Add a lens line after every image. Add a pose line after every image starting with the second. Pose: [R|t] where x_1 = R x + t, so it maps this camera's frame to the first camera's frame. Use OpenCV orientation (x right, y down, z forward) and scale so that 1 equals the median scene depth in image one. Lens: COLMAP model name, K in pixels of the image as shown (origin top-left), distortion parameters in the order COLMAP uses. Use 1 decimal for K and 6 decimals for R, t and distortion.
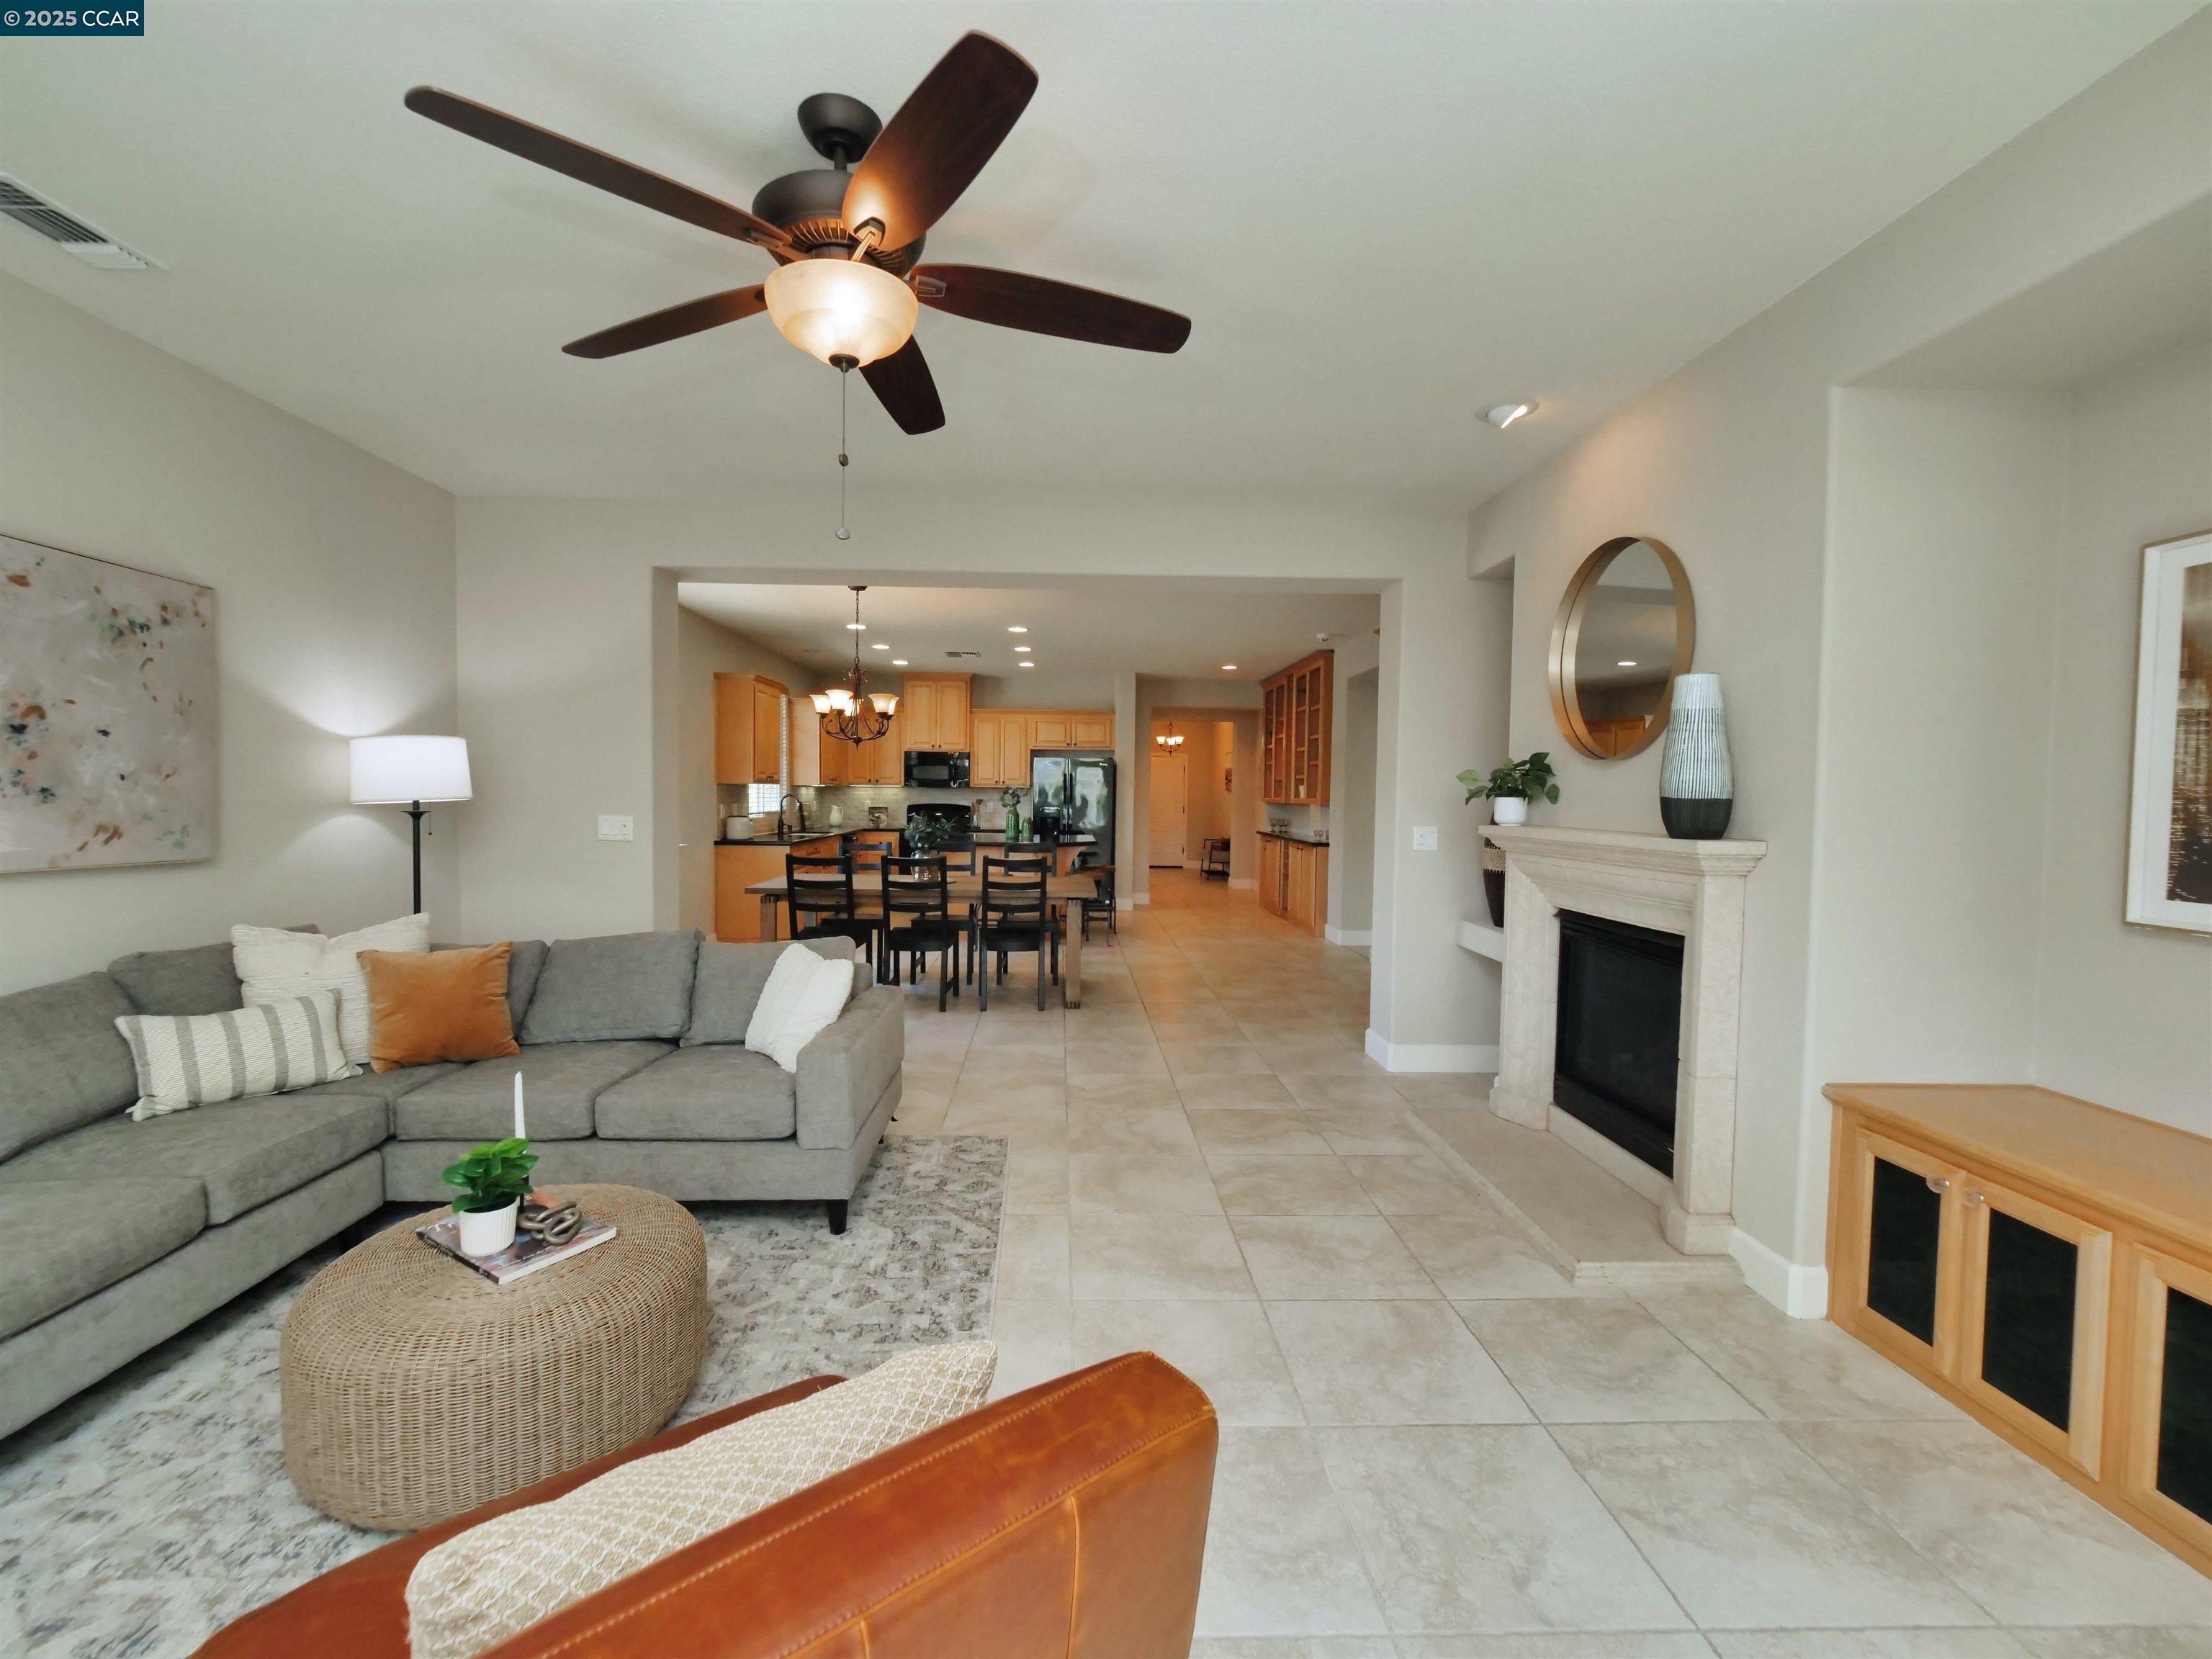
lens RADIAL K [[940.1, 0, 1078.5], [0, 940.1, 824.9], [0, 0, 1]] dist [-0.004587, 0.000709]
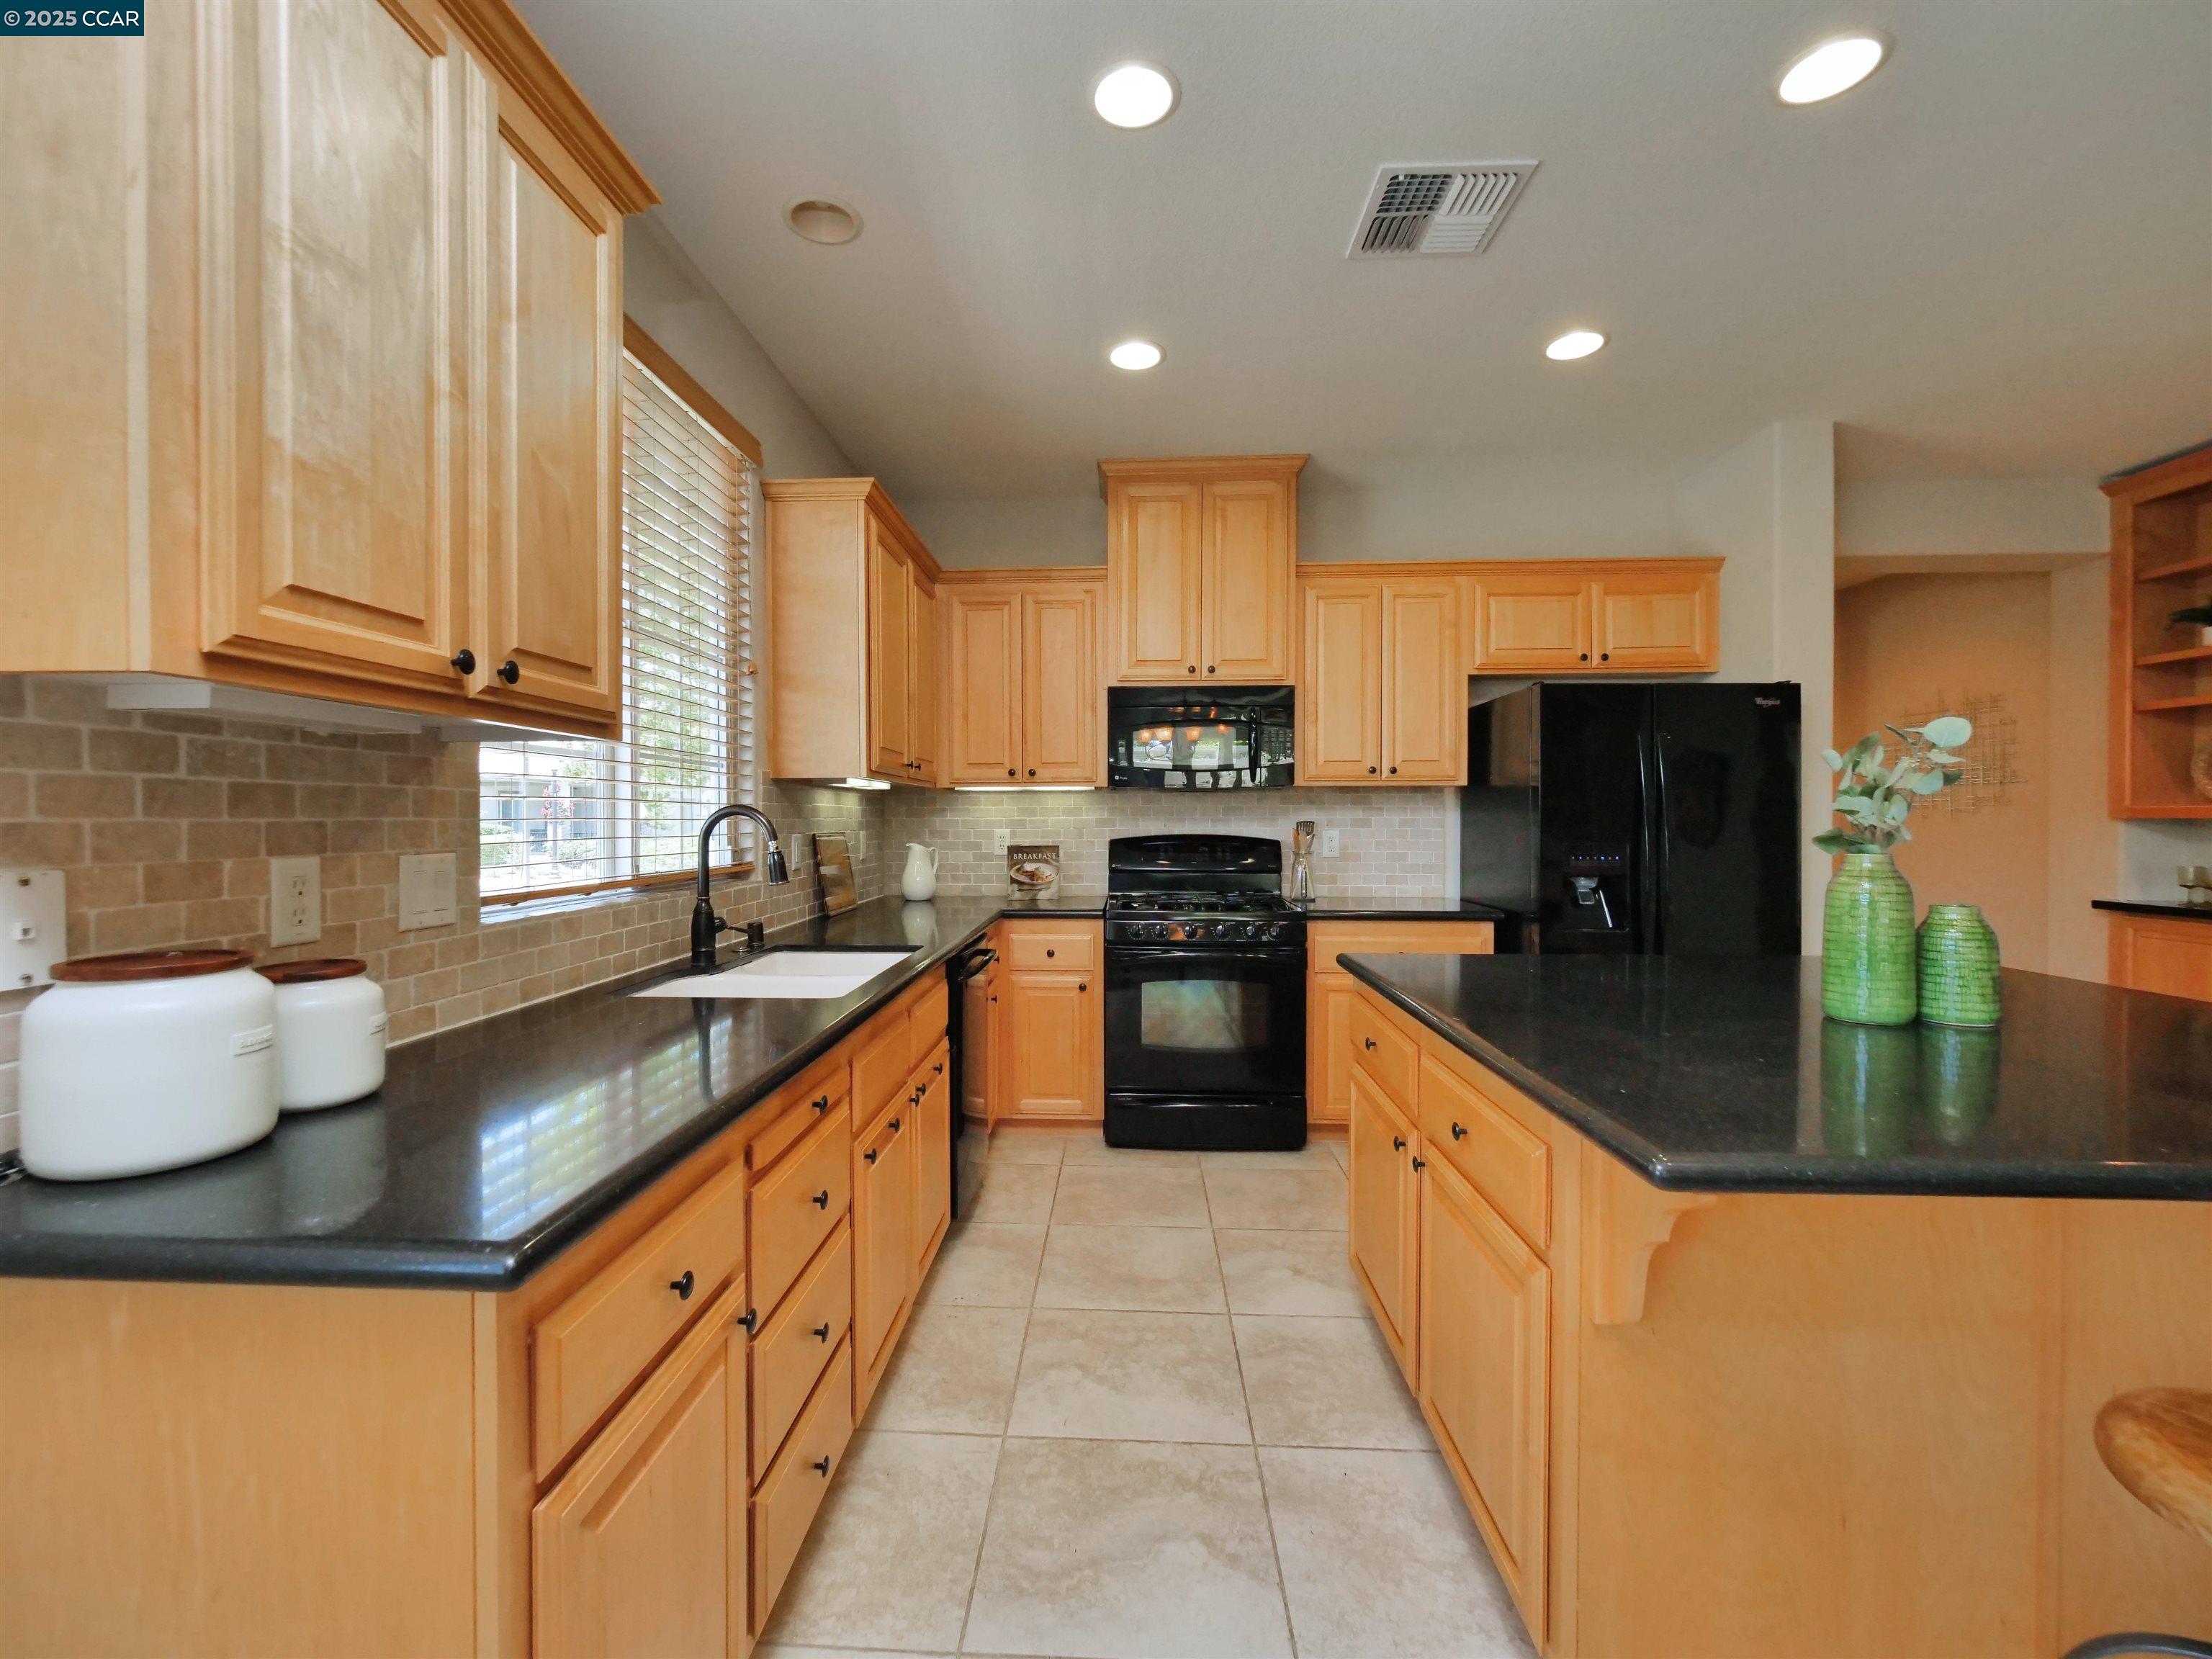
lens RADIAL K [[940.1, 0, 1077.8], [0, 940.1, 831.3], [0, 0, 1]] dist [-0.004587, 0.000709]
pose [[0.996739, -0.012699, -0.079689, -0.576992], [0.010884, 0.999672, -0.023164, -0.055353], [0.079957, 0.022221, 0.996551, 2.207721]]
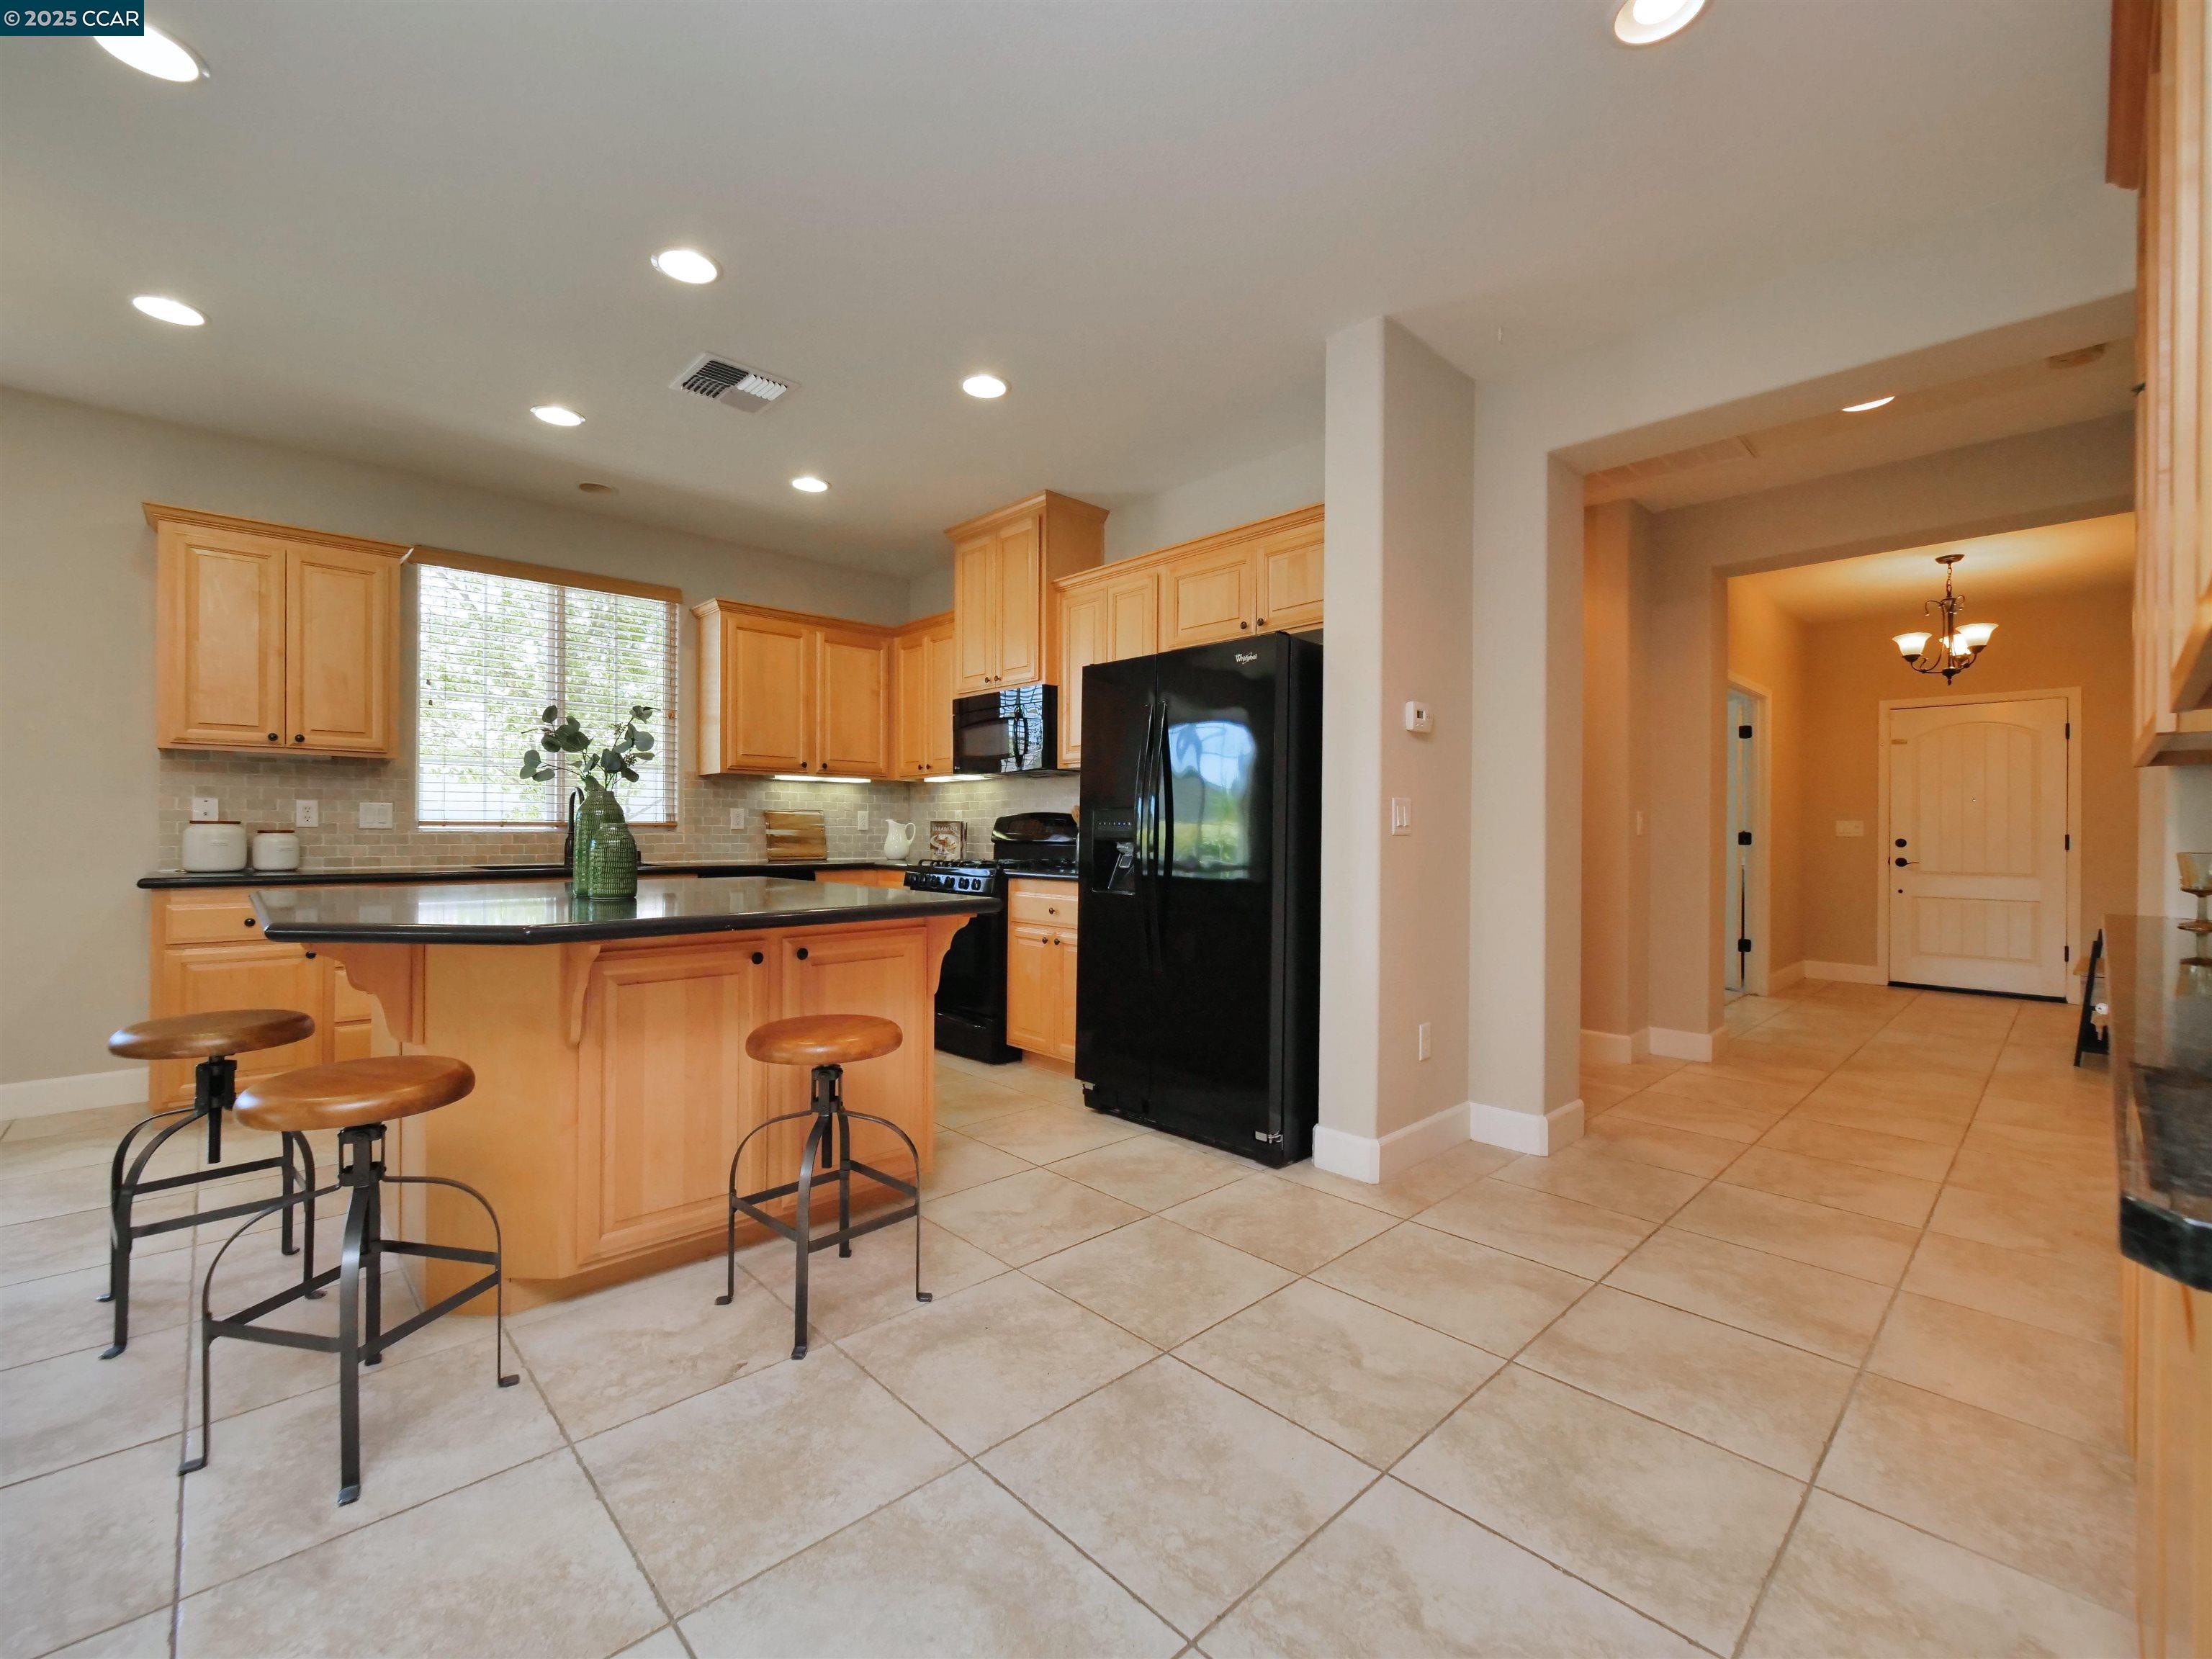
lens RADIAL K [[940.1, 0, 1090.9], [0, 940.1, 834.3], [0, 0, 1]] dist [-0.004587, 0.000709]
pose [[0.664725, -0.005604, -0.747067, 0.698563], [-0.023214, 0.999334, -0.028152, -0.000200], [0.746727, 0.036056, 0.664153, 2.526979]]
